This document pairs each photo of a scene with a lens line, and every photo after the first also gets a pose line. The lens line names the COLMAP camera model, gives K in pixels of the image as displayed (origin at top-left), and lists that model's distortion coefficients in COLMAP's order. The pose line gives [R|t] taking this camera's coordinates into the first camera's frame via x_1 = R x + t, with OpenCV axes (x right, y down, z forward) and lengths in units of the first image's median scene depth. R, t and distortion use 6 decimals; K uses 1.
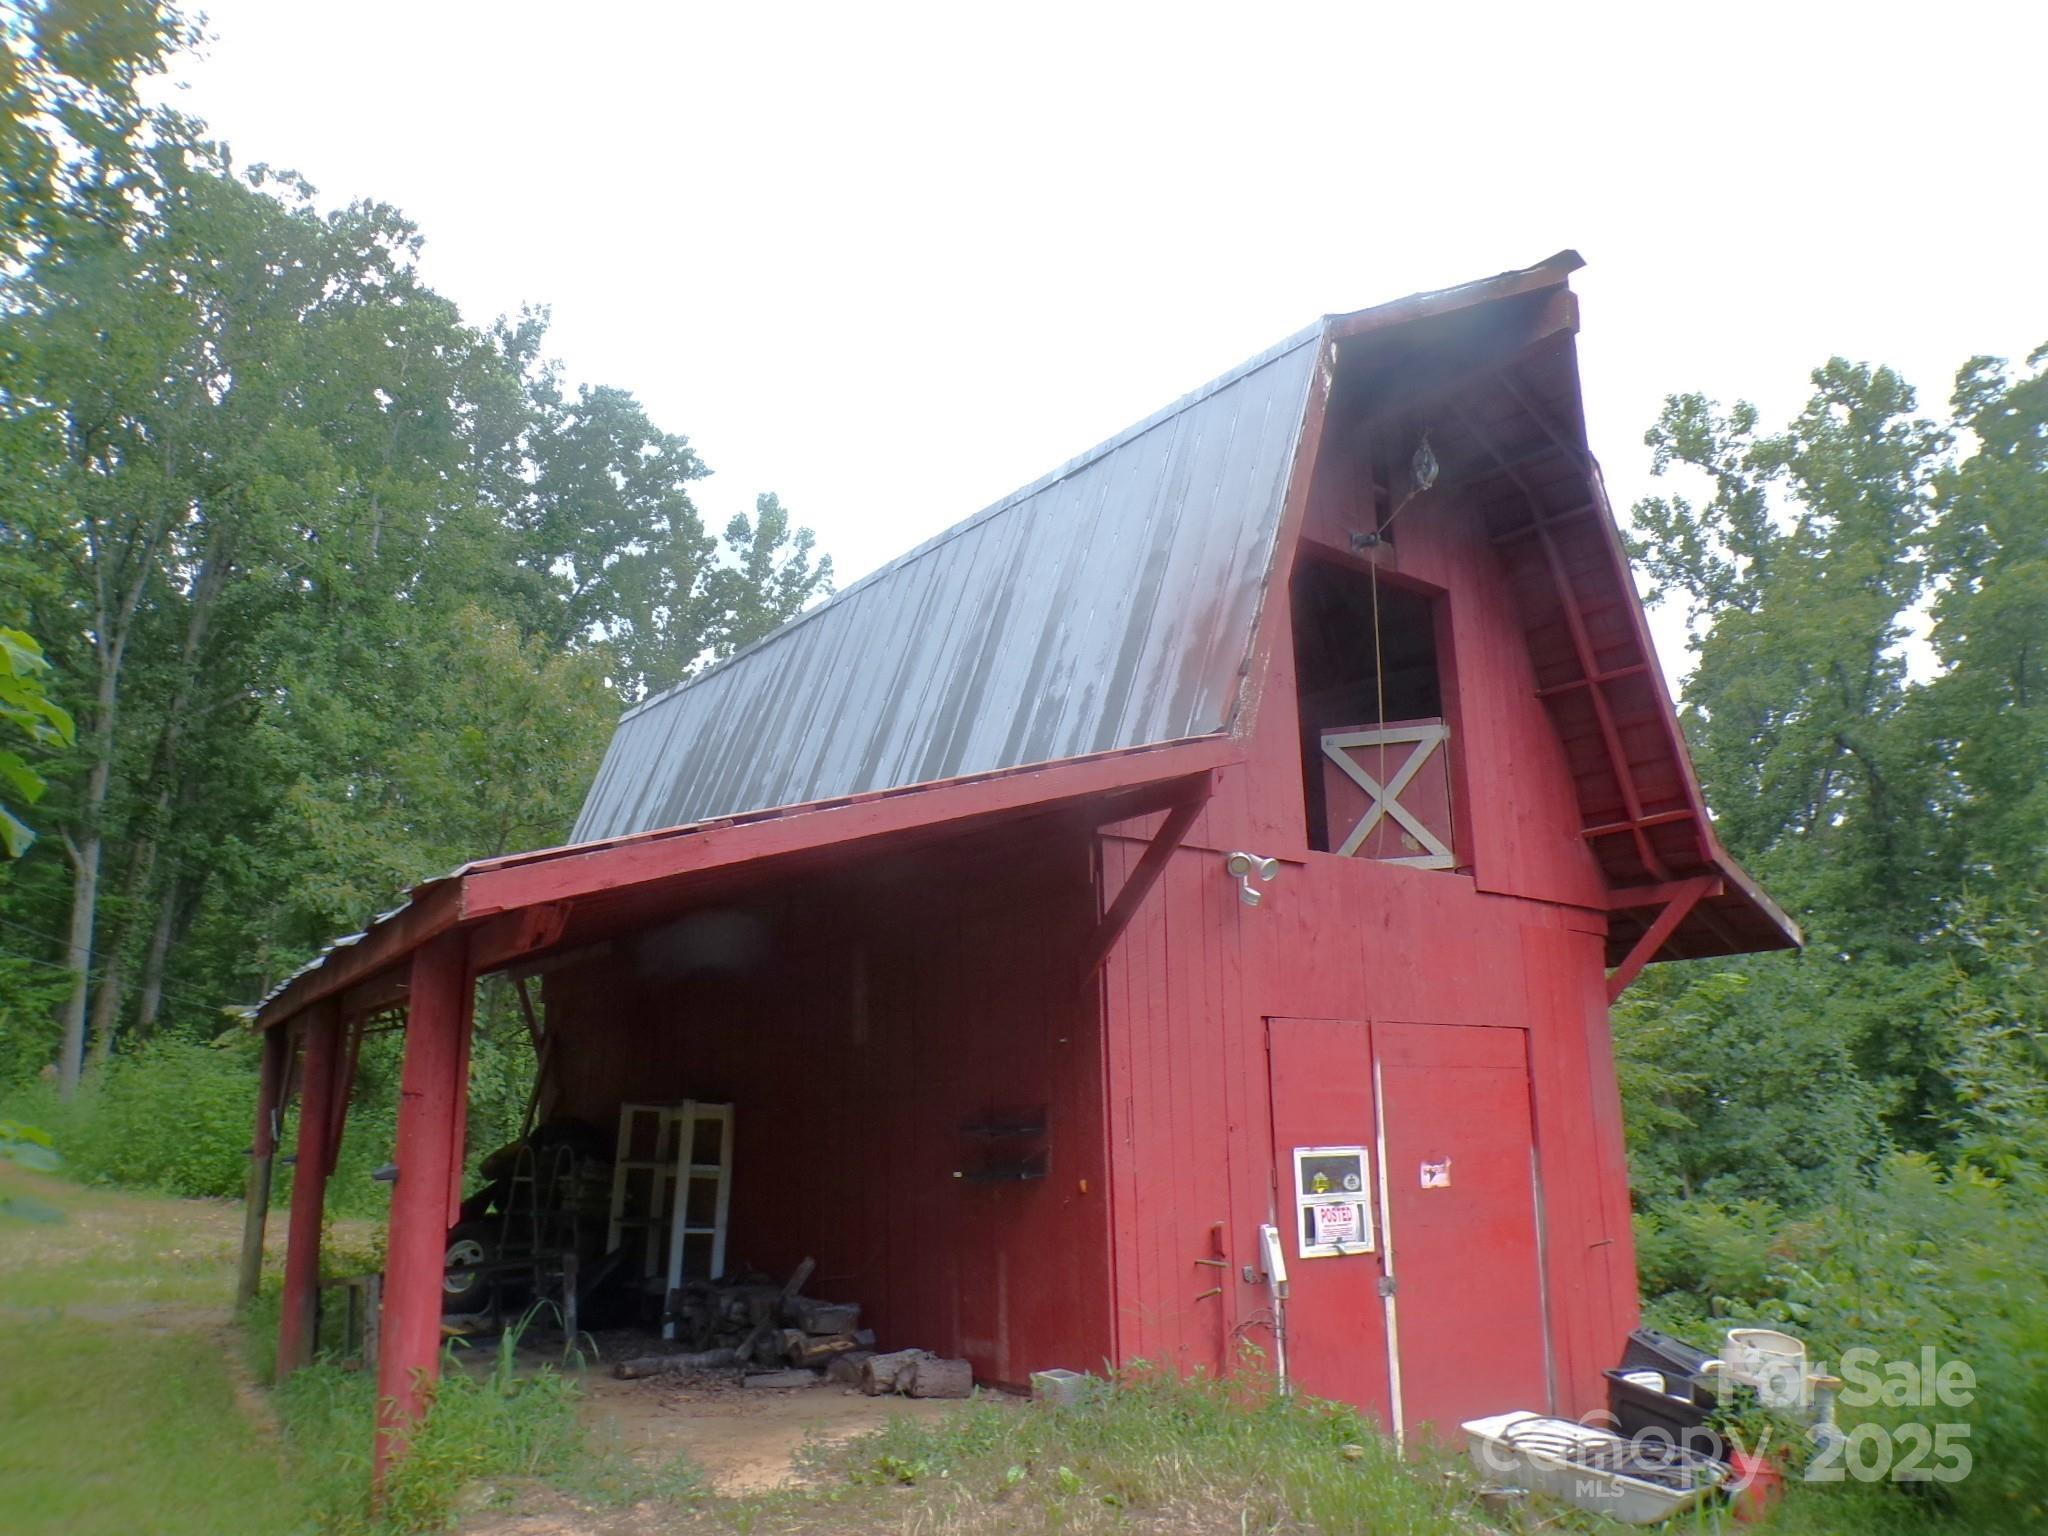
lens RADIAL K [[1384.2, 0, 1031.4], [0, 1384.2, 771.7], [0, 0, 1]] dist [-0.051899, 0.040033]
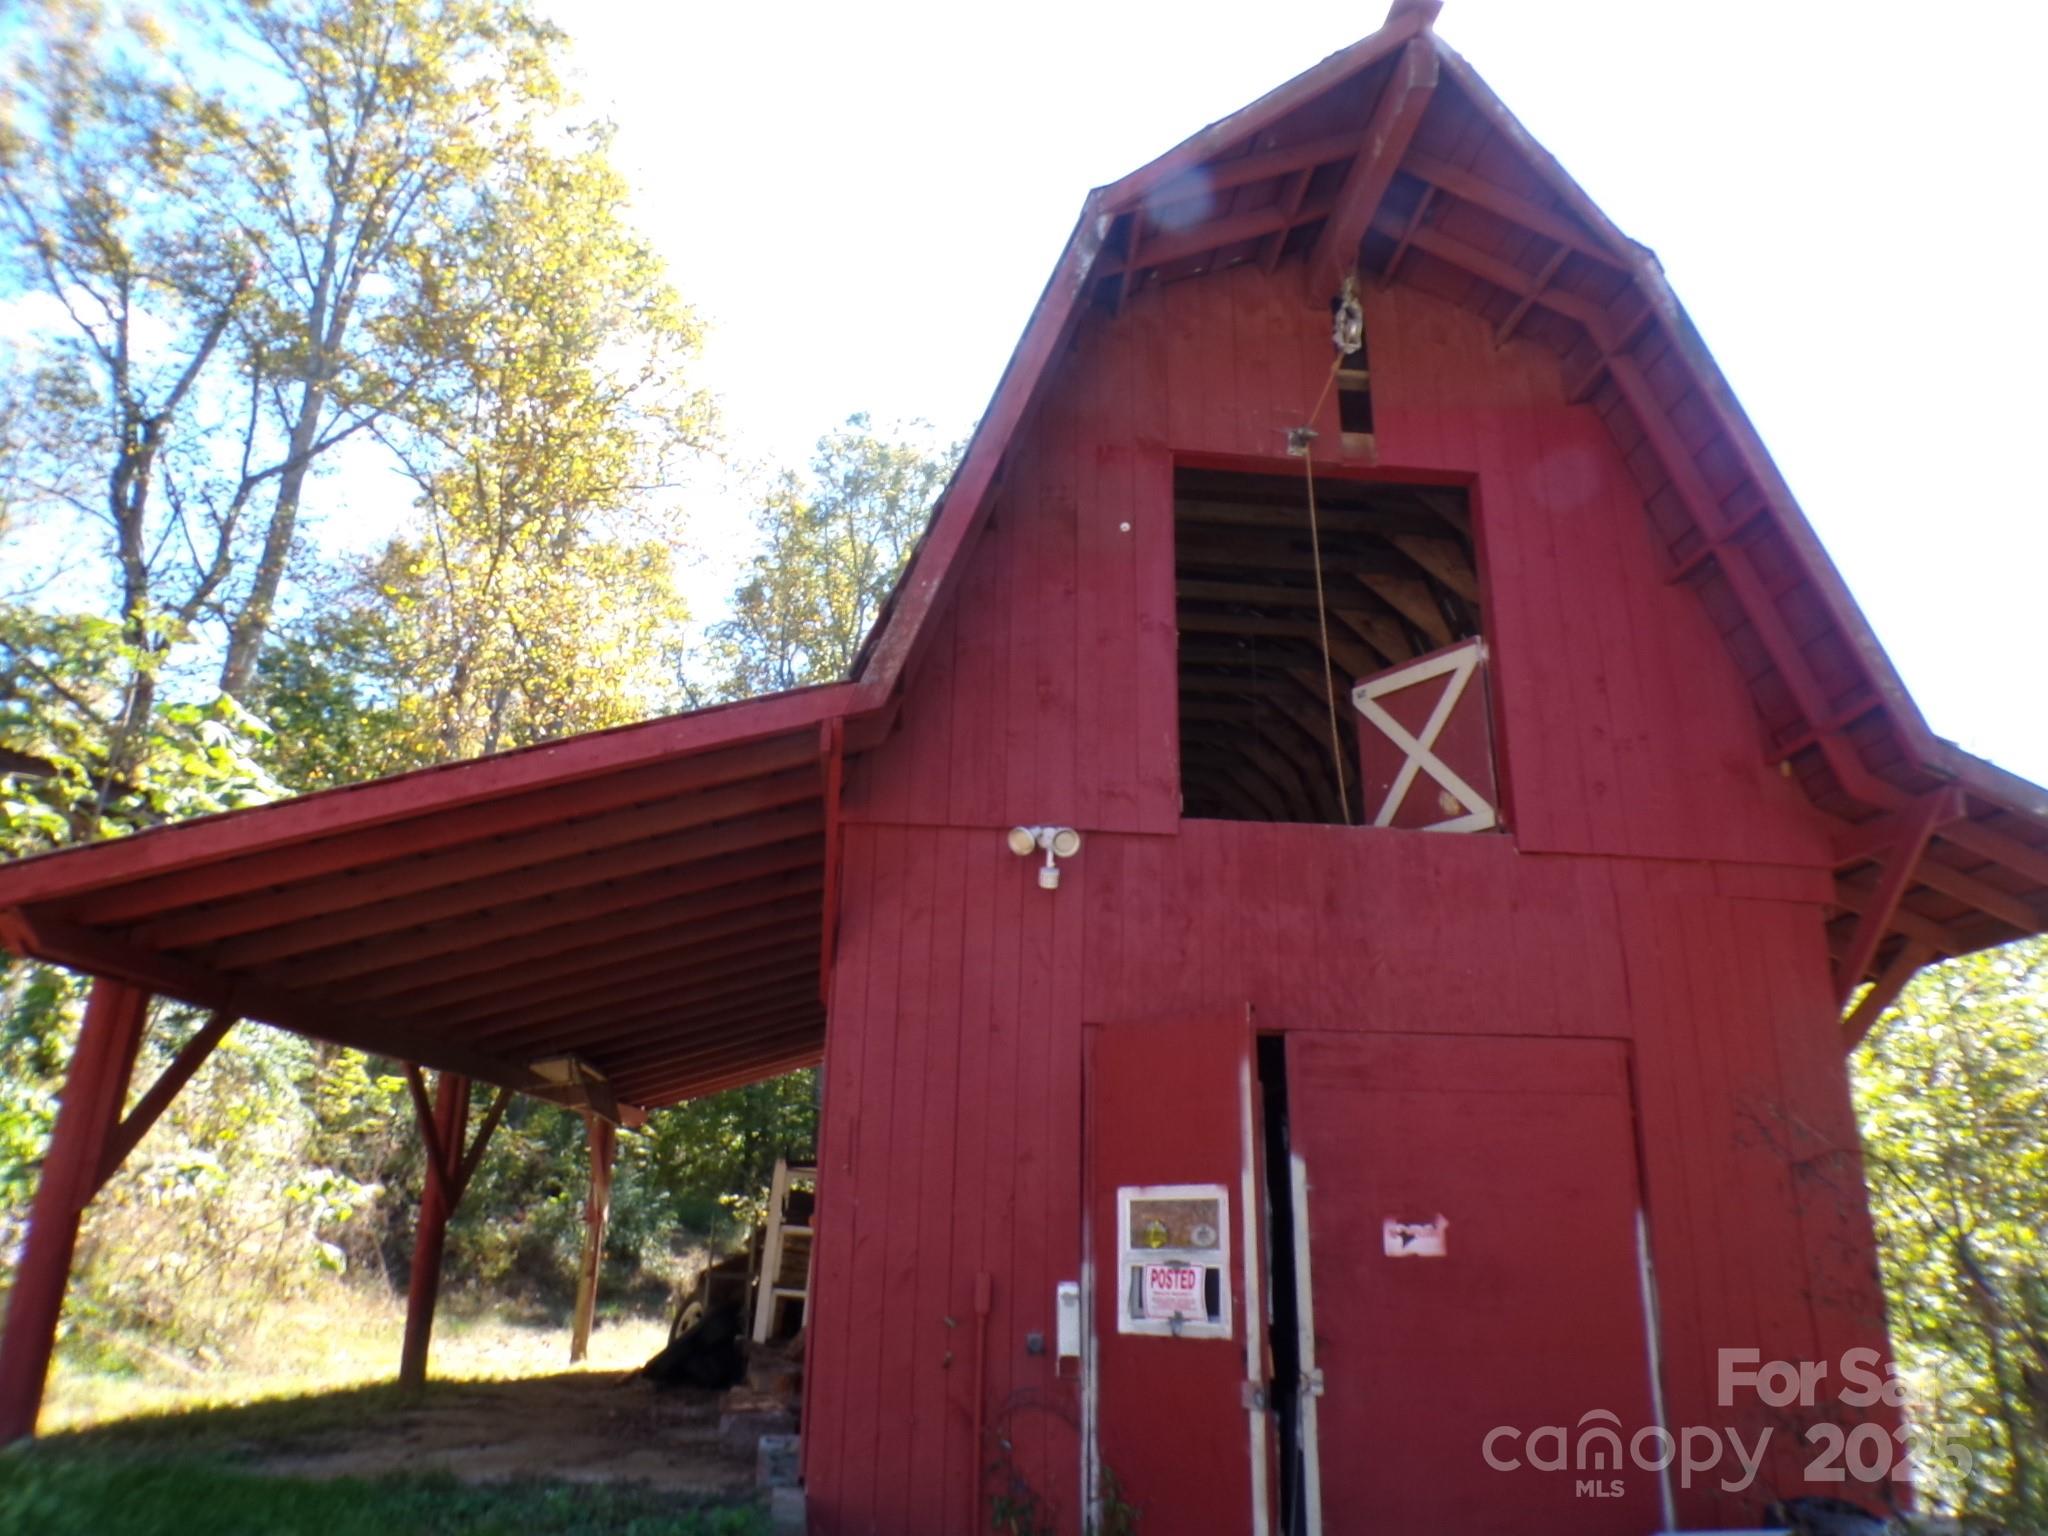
lens RADIAL K [[1384.2, 0, 1031.4], [0, 1384.2, 771.7], [0, 0, 1]] dist [-0.051899, 0.040033]
pose [[0.853053, -0.152070, -0.499174, 0.482535], [0.104880, 0.987040, -0.121462, 0.107173], [0.511175, 0.051260, 0.857947, 0.238425]]
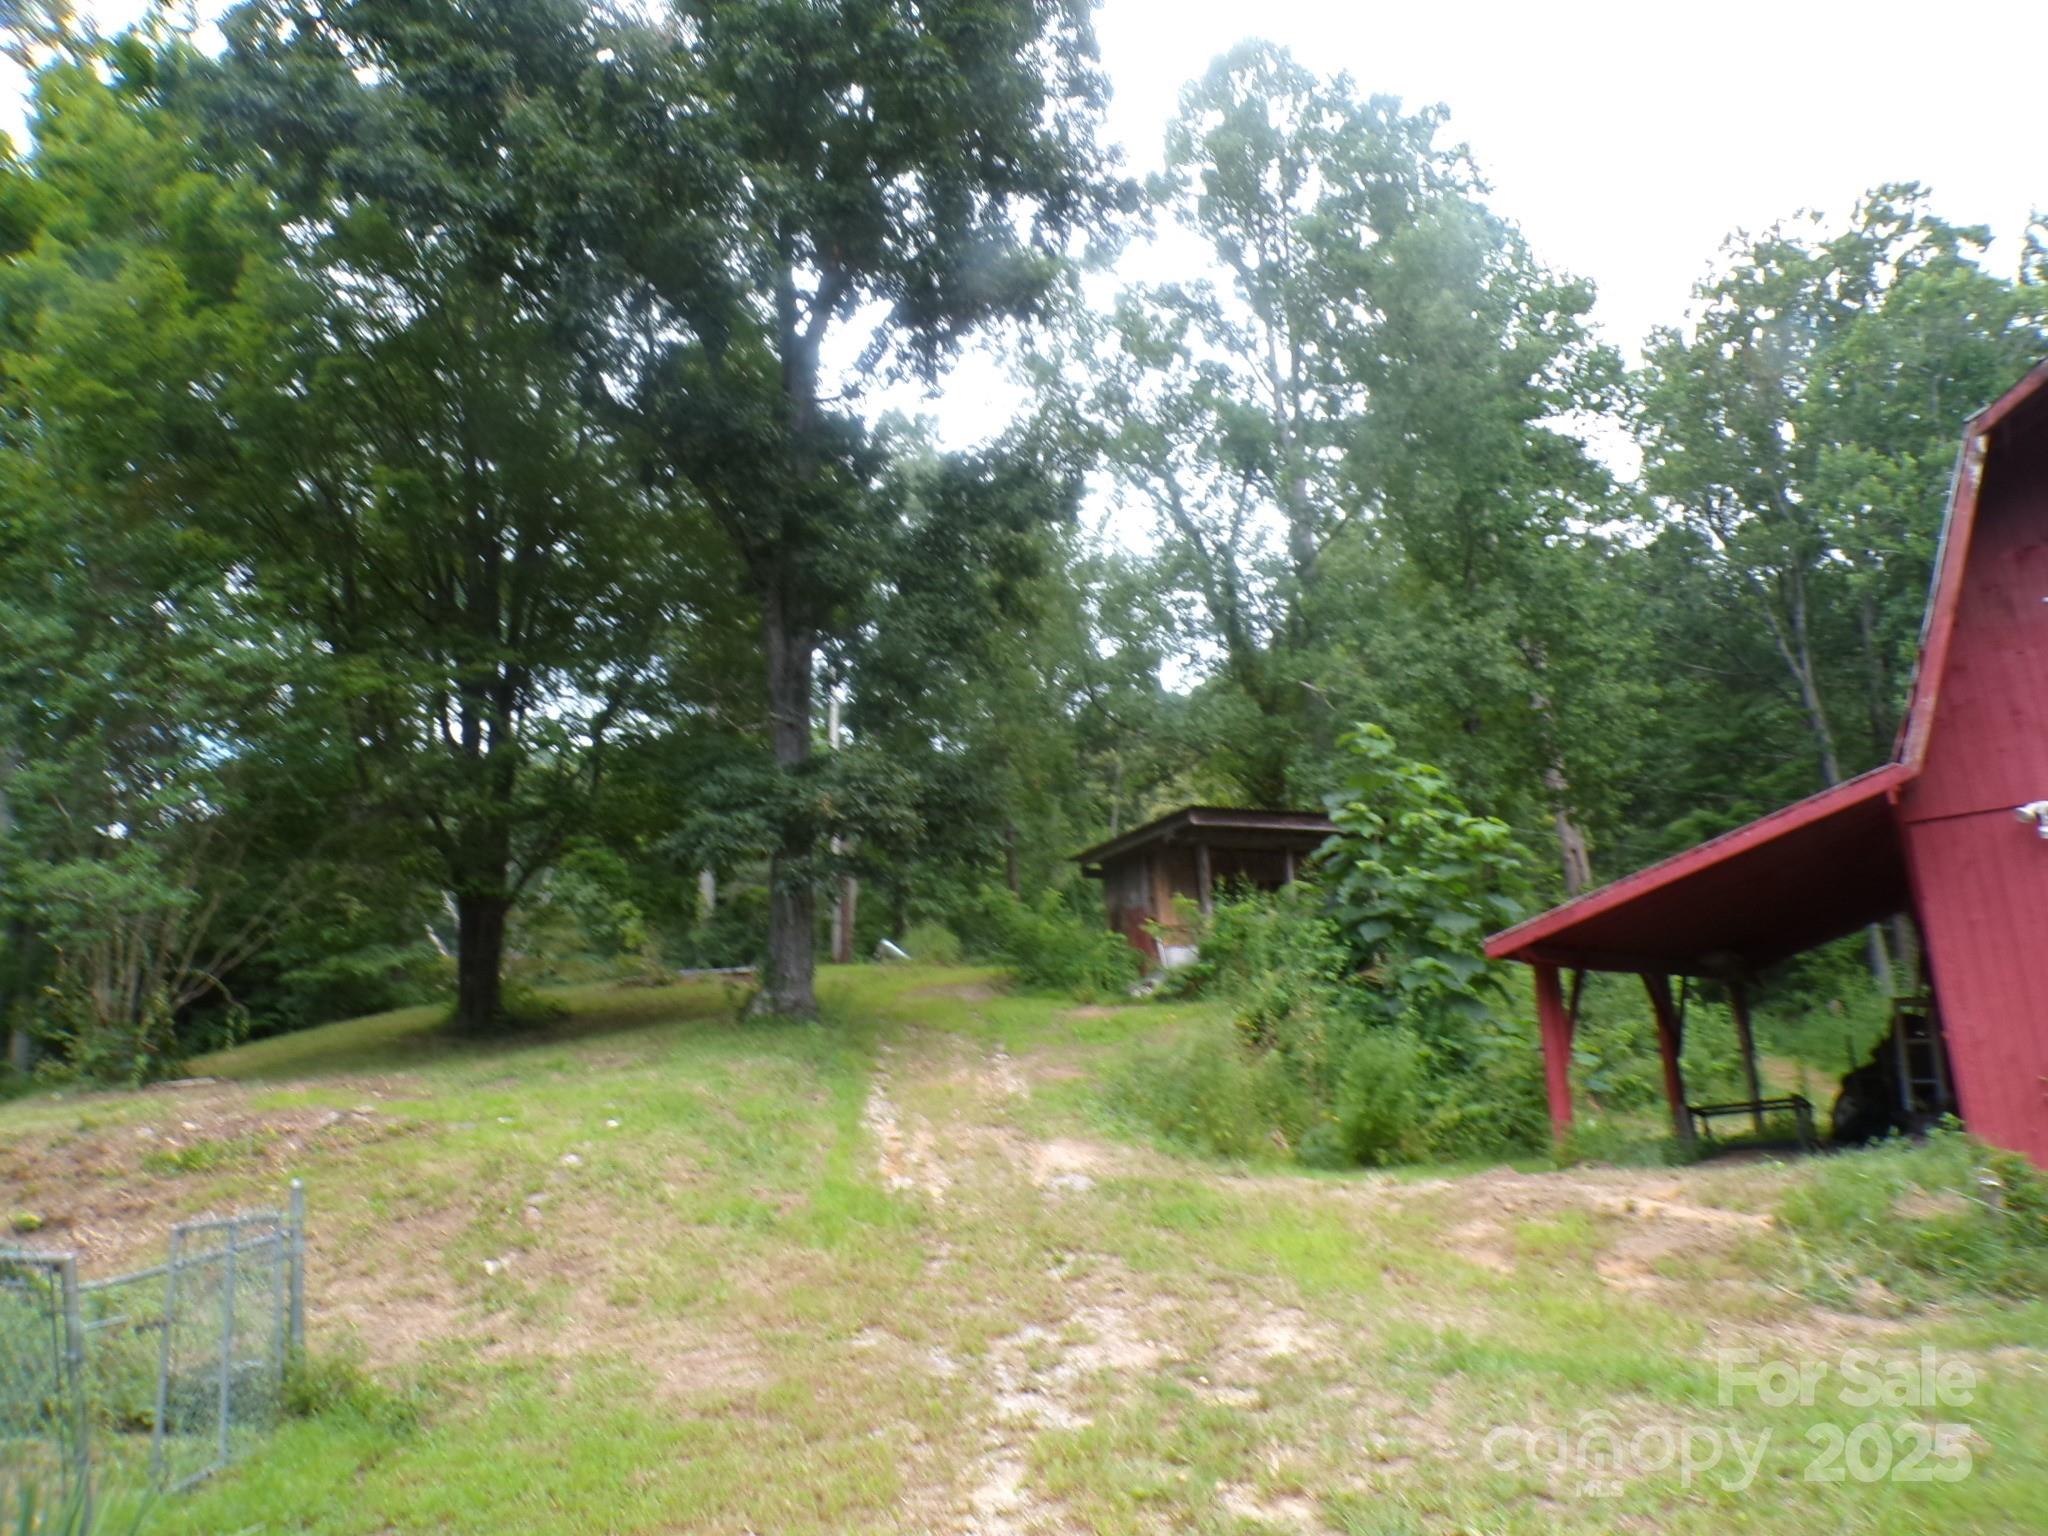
lens RADIAL K [[1384.2, 0, 1031.4], [0, 1384.2, 771.7], [0, 0, 1]] dist [-0.051899, 0.040033]
pose [[0.310537, -0.248148, -0.917600, 0.973232], [0.284390, 0.945363, -0.159412, -0.039533], [0.907022, -0.211453, 0.364140, -0.401299]]
